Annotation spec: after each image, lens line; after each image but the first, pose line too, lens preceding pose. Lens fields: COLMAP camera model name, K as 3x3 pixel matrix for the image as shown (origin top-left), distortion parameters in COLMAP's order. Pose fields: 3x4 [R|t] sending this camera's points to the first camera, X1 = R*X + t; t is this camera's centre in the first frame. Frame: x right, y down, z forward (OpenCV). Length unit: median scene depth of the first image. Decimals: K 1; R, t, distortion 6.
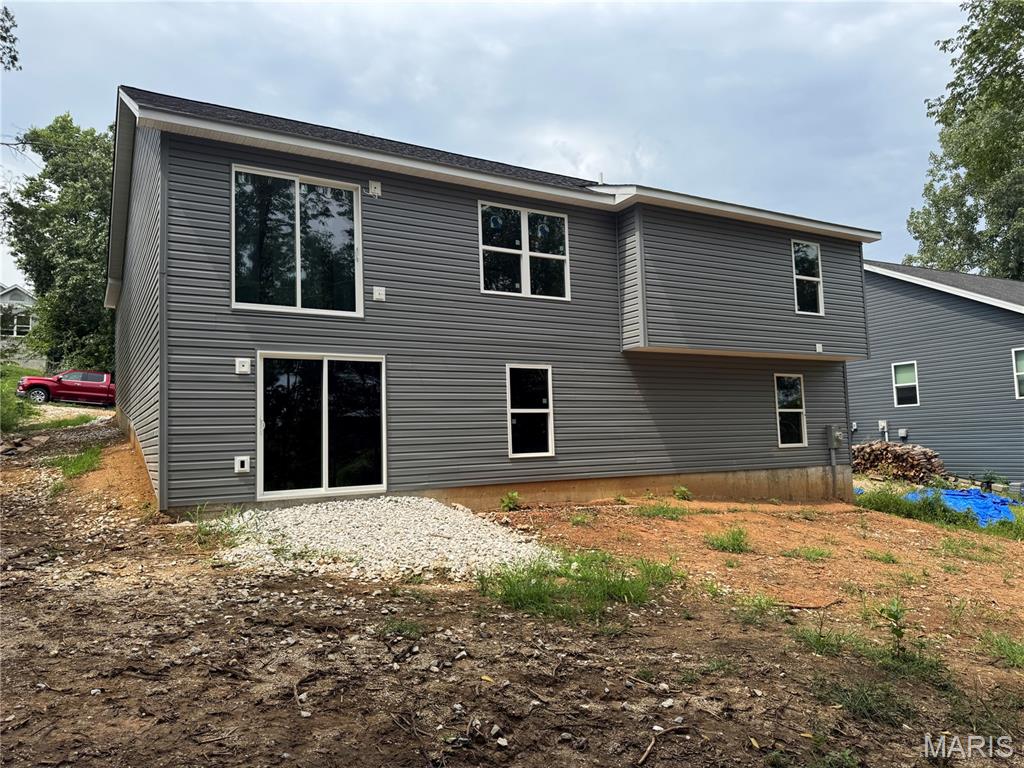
lens RADIAL K [[717.6, 0, 513.2], [0, 717.6, 381.9], [0, 0, 1]] dist [0.009999, -0.001357]
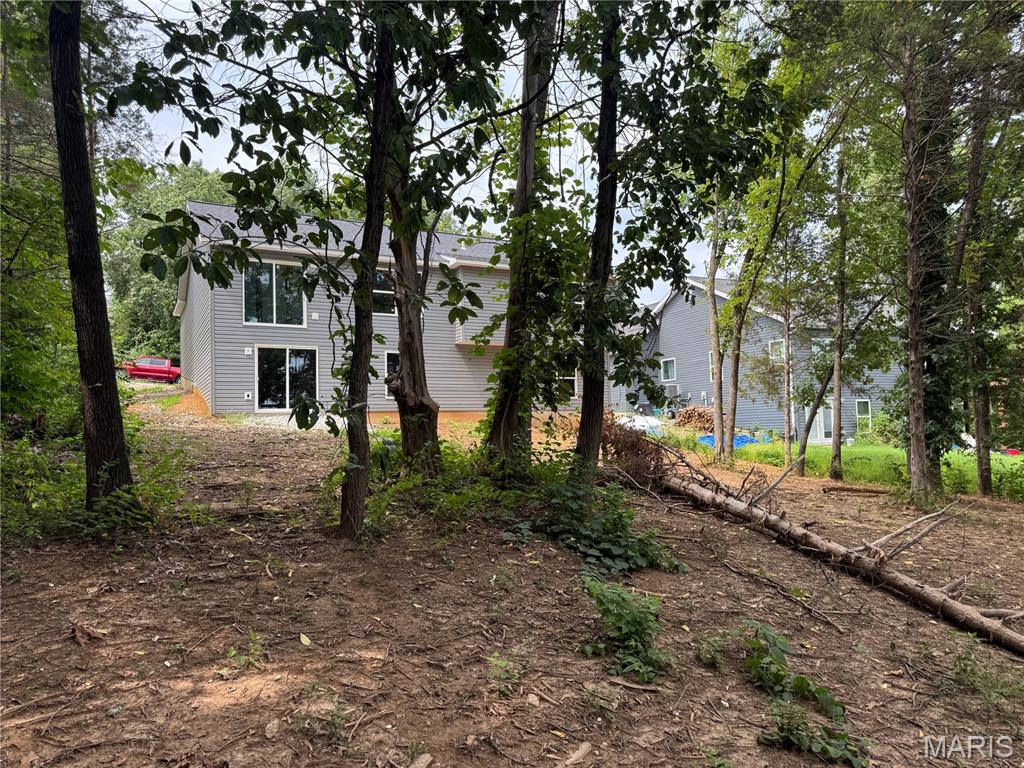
lens RADIAL K [[717.6, 0, 513.2], [0, 717.6, 381.9], [0, 0, 1]] dist [0.009999, -0.001357]
pose [[0.998837, 0.001730, -0.048179, 0.485154], [-0.001053, 0.999901, 0.014056, 0.036087], [0.048199, -0.013989, 0.998740, -1.039678]]
